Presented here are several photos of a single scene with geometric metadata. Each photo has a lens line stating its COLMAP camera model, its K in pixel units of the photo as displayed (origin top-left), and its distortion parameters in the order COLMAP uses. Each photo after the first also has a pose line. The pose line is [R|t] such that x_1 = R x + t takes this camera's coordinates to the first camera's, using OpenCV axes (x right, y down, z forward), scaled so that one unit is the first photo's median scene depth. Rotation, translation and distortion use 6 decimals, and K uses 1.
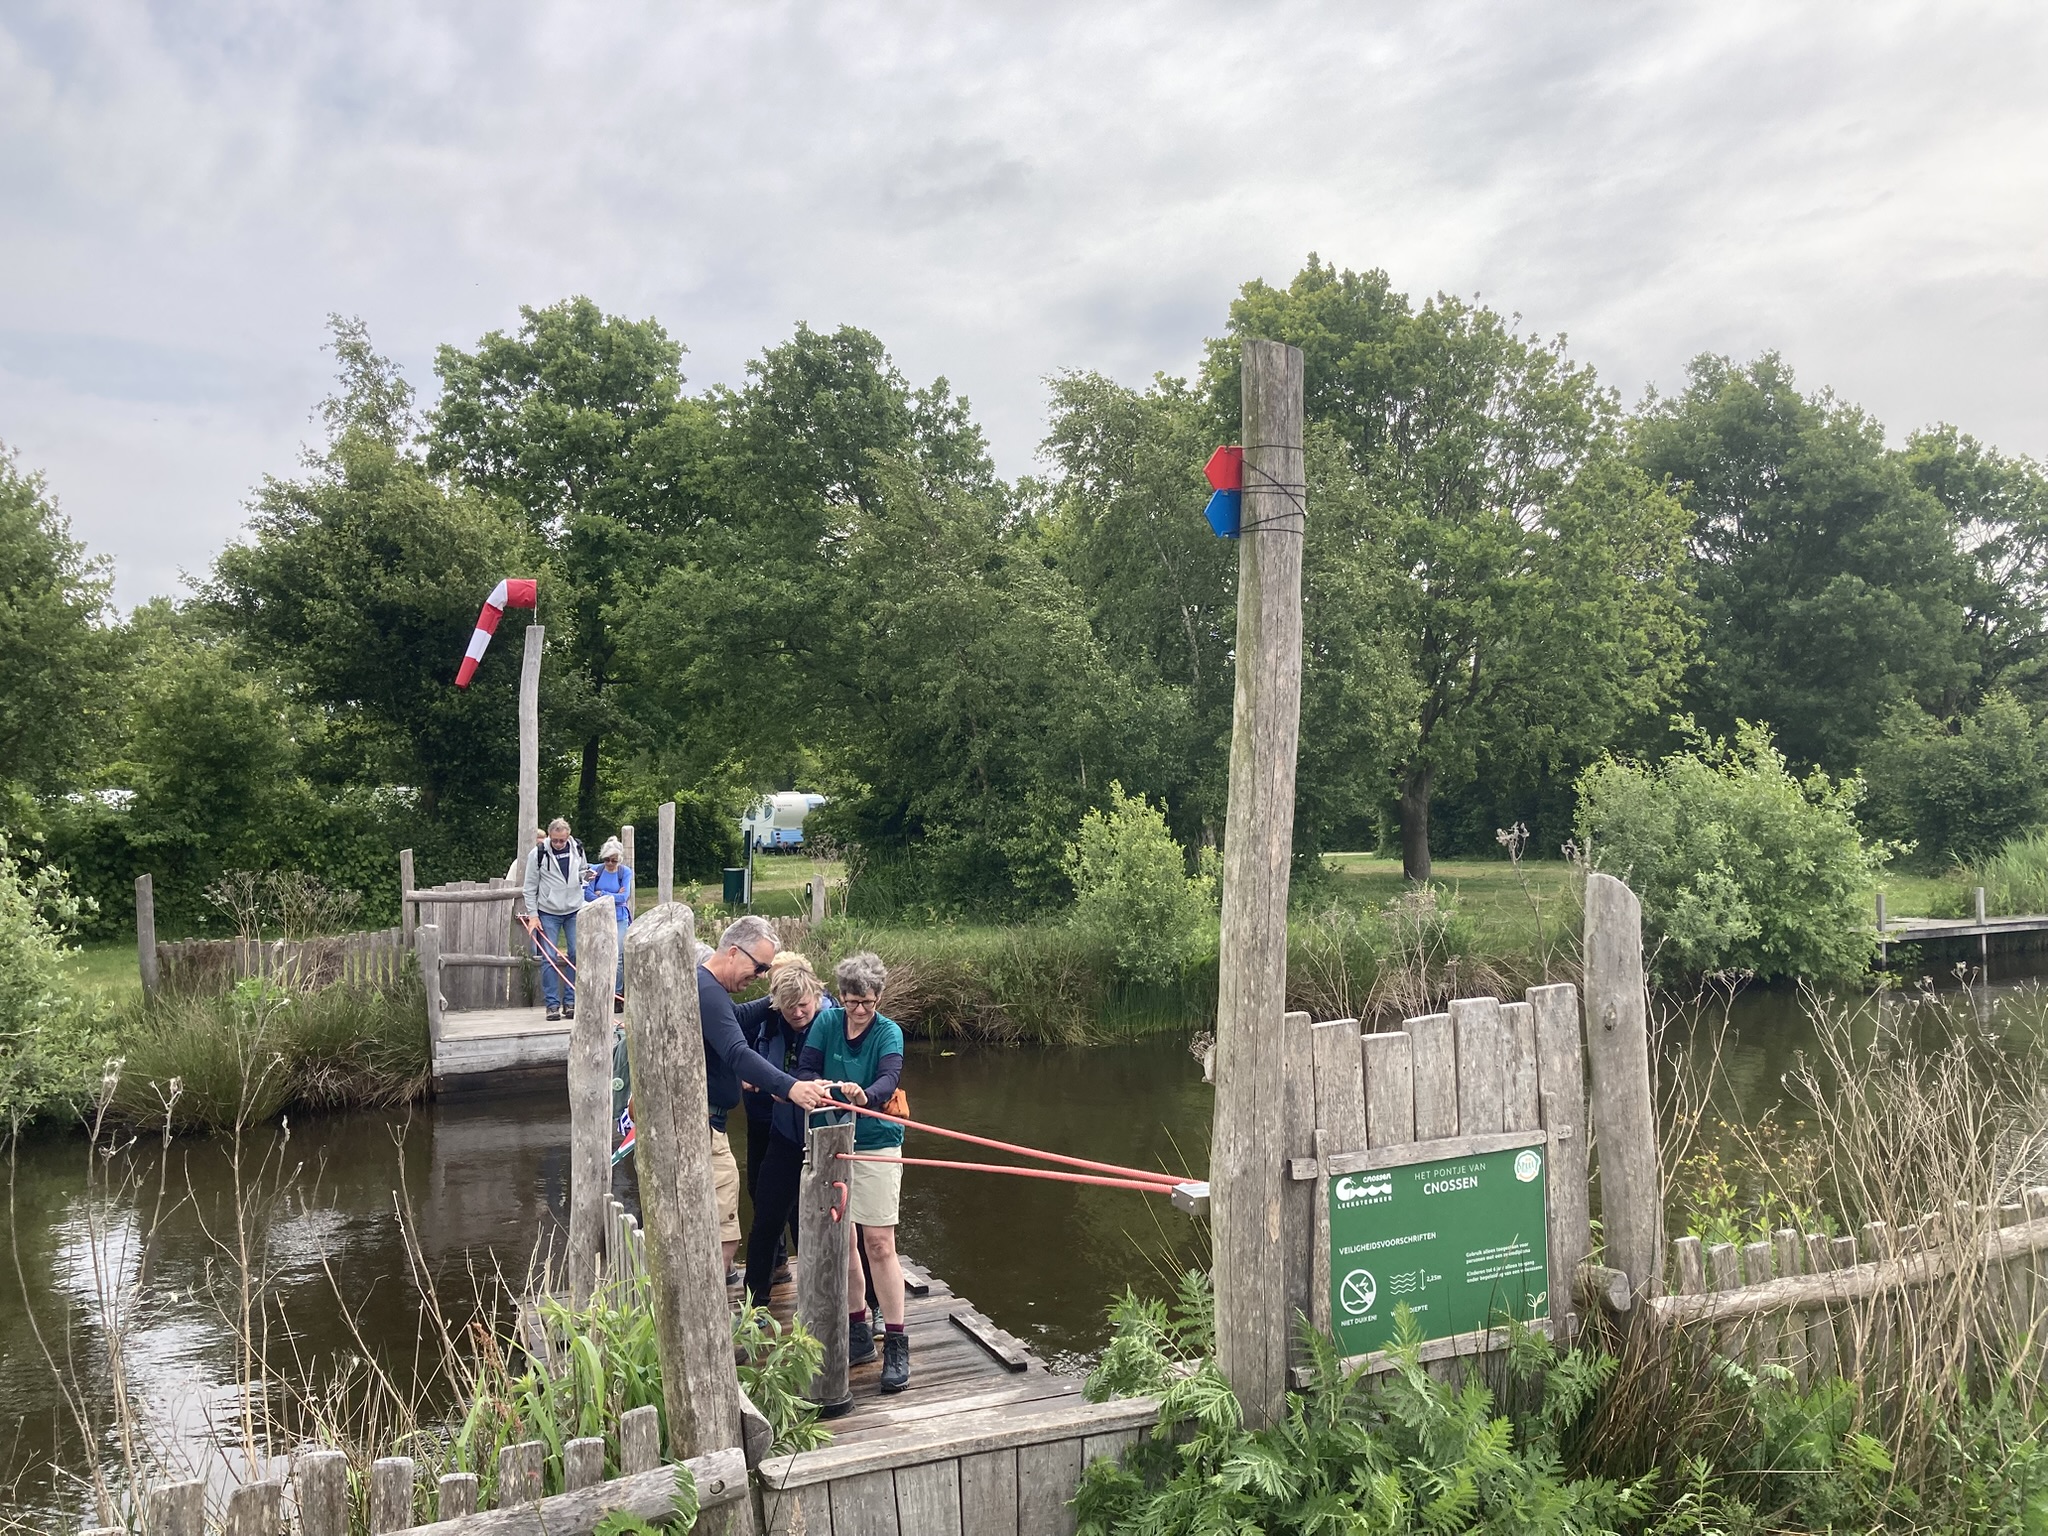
lens RADIAL K [[1575.1, 0, 1033.6], [0, 1575.1, 801.1], [0, 0, 1]] dist [0.011304, 0.012375]
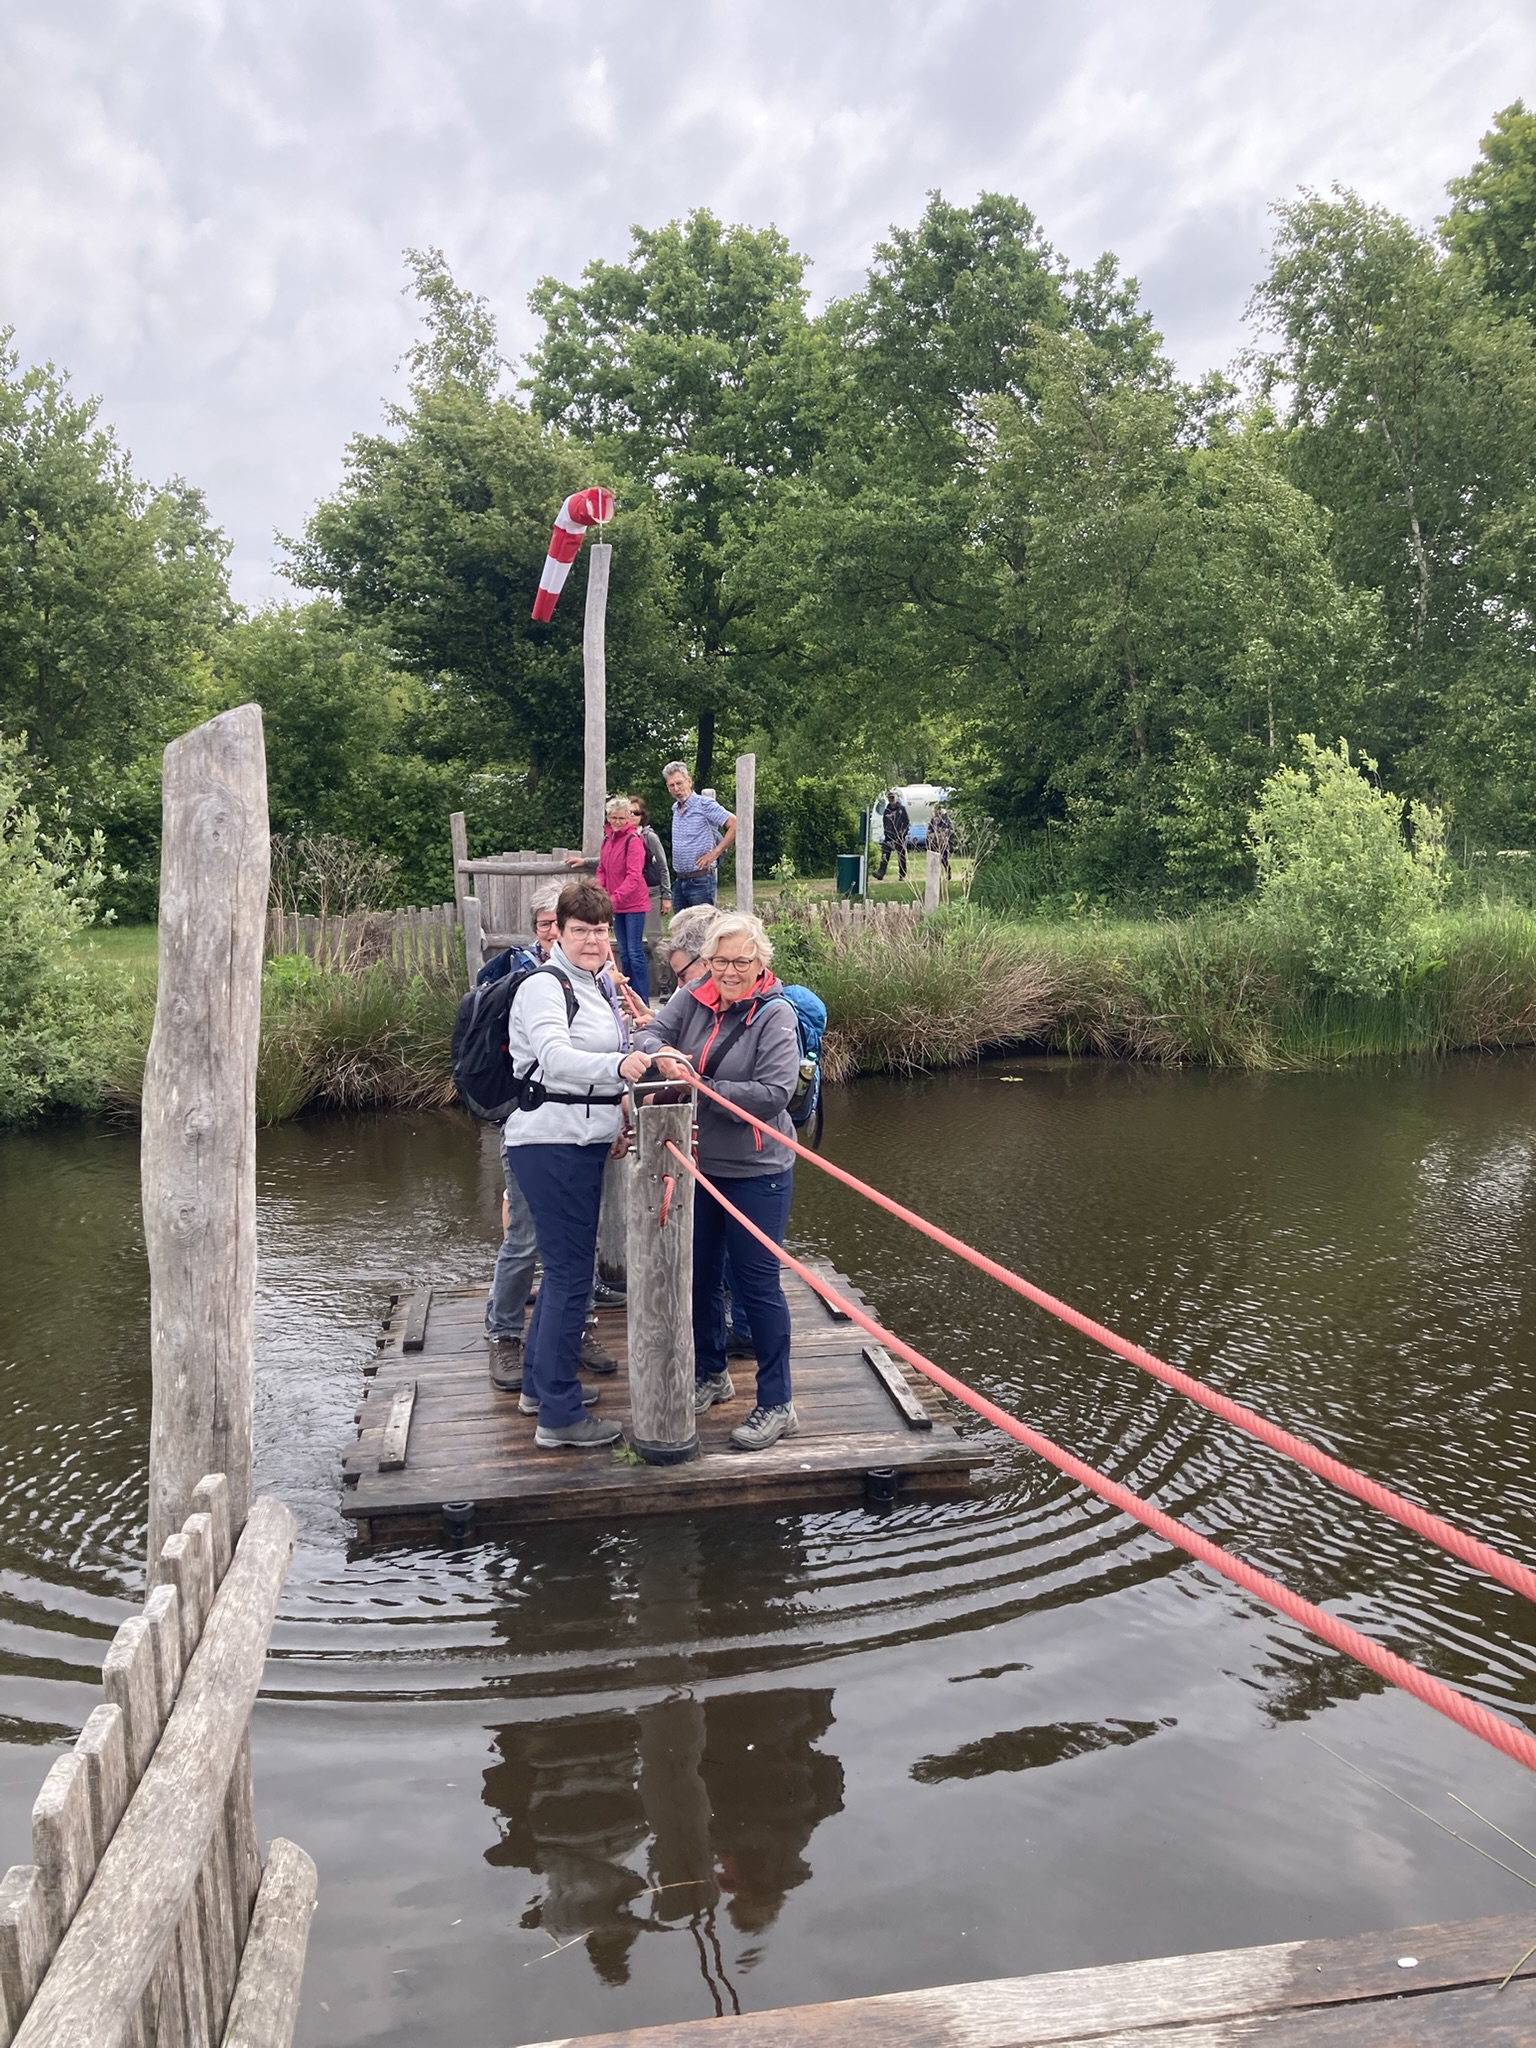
lens RADIAL K [[1575.1, 0, 779.0], [0, 1575.1, 1031.3], [0, 0, 1]] dist [0.011304, 0.012375]
pose [[0.969756, 0.035525, -0.241478, -0.012853], [-0.000695, 0.989749, 0.142814, 0.020838], [0.244076, -0.138327, 0.959840, 0.163219]]
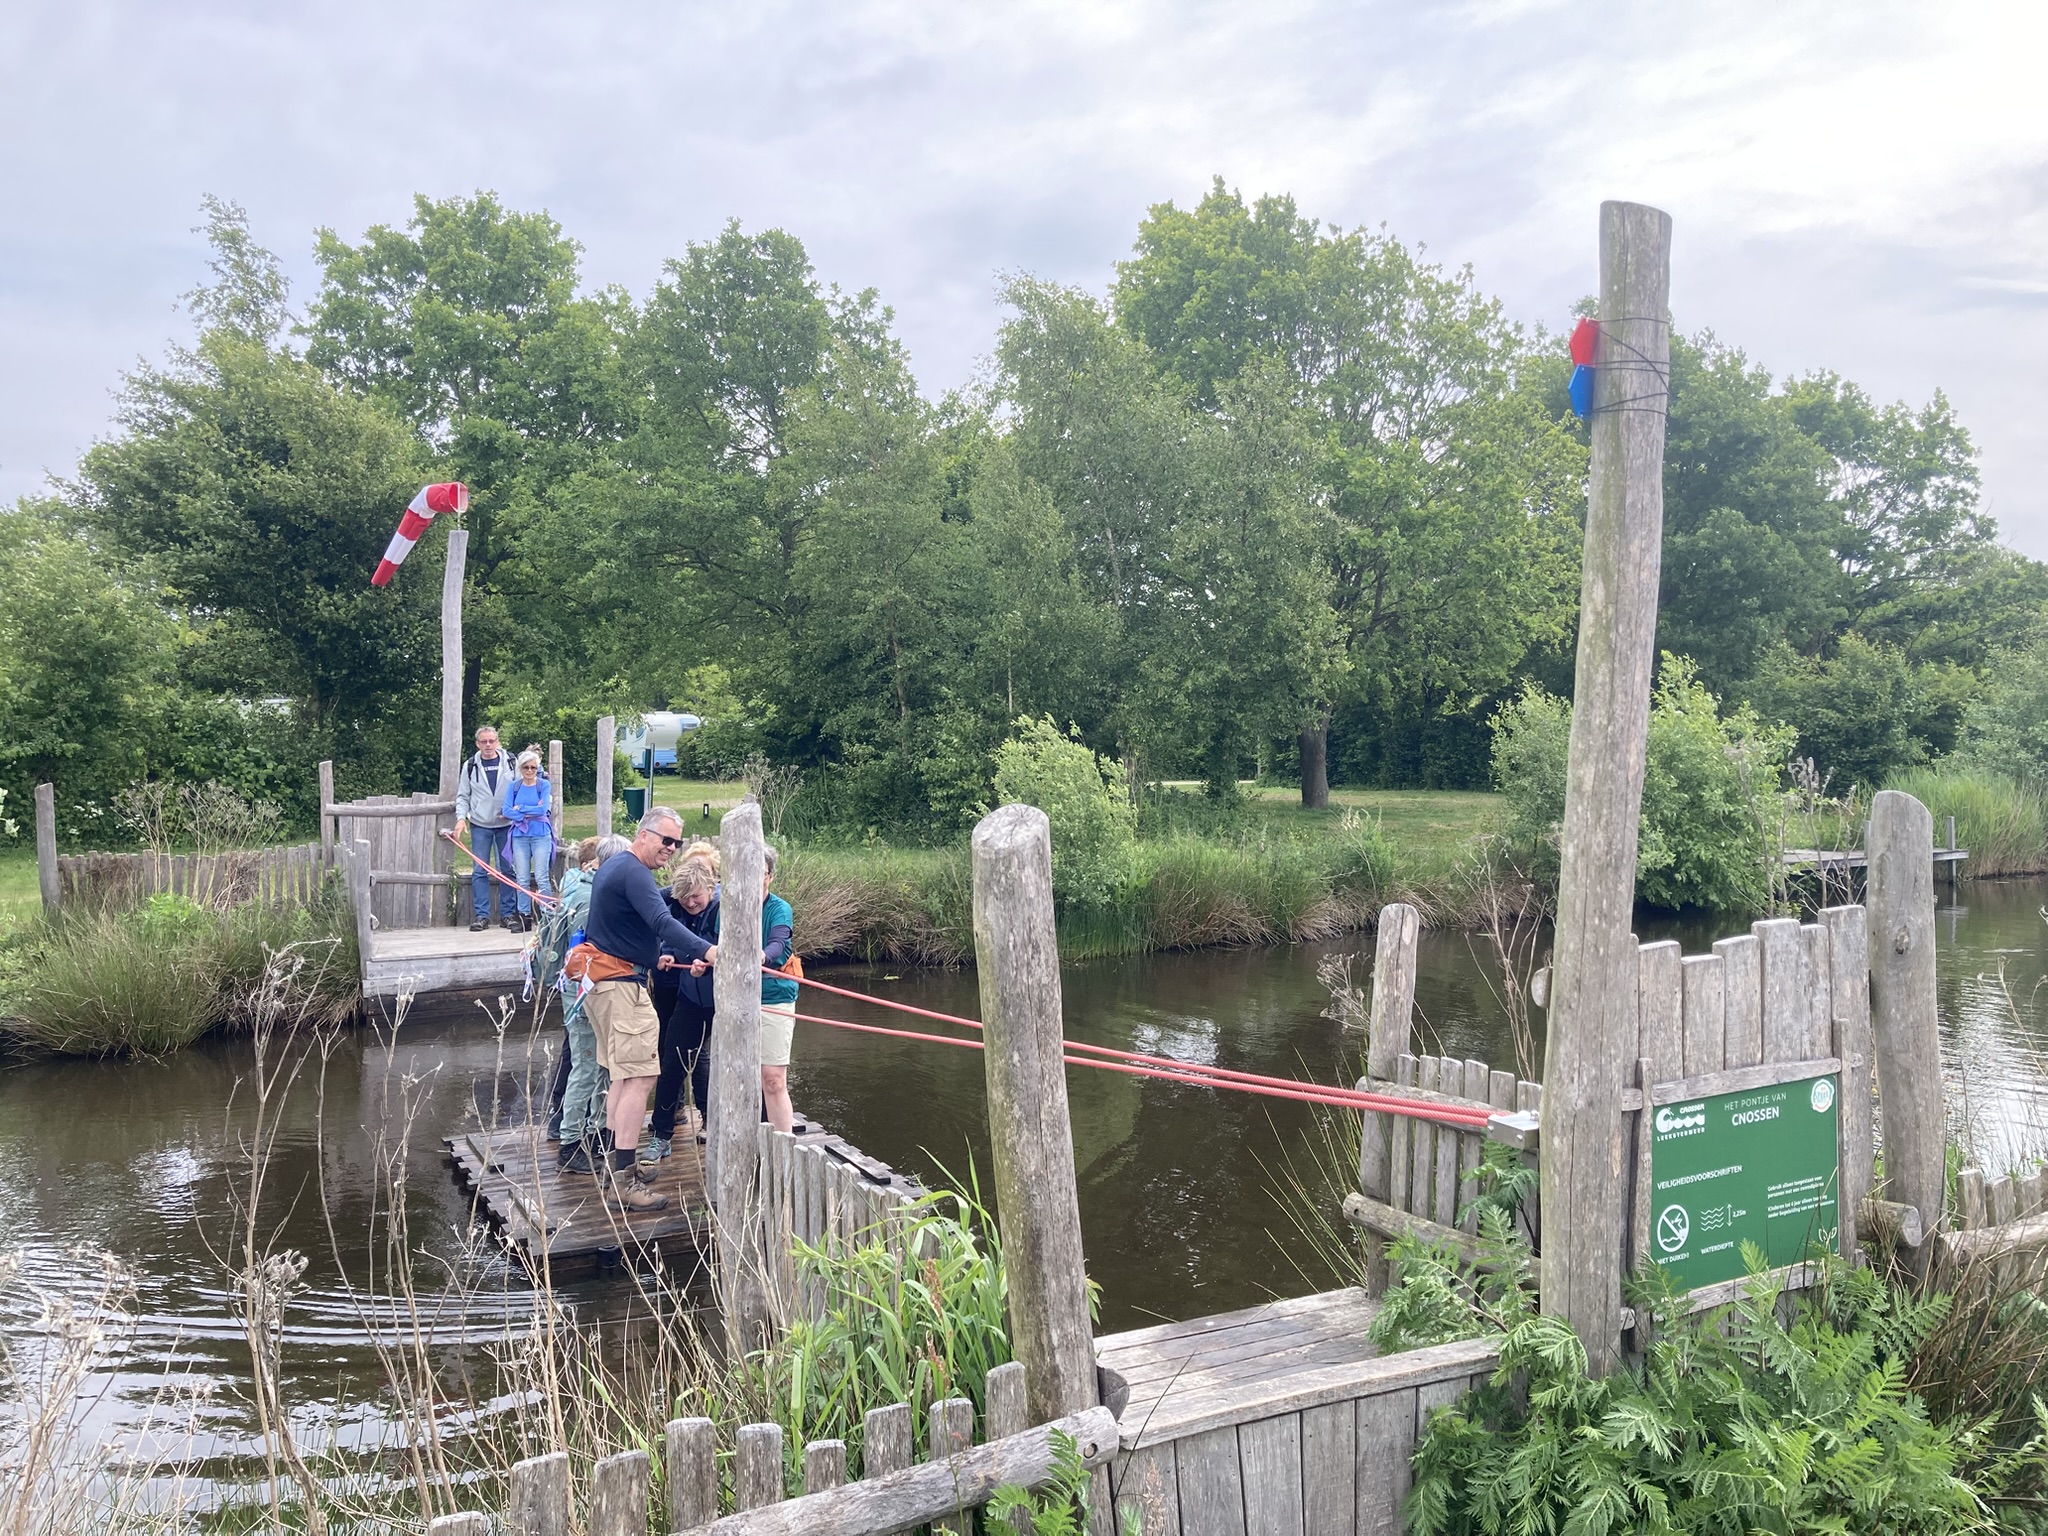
lens RADIAL K [[1575.9, 0, 1001.8], [0, 1575.9, 754.8], [0, 0, 1]] dist [0.022804, -0.009694]
pose [[0.997442, 0.014899, 0.069914, -0.046737], [-0.016144, 0.999721, 0.017269, 0.003211], [-0.069637, -0.018354, 0.997404, 0.015889]]
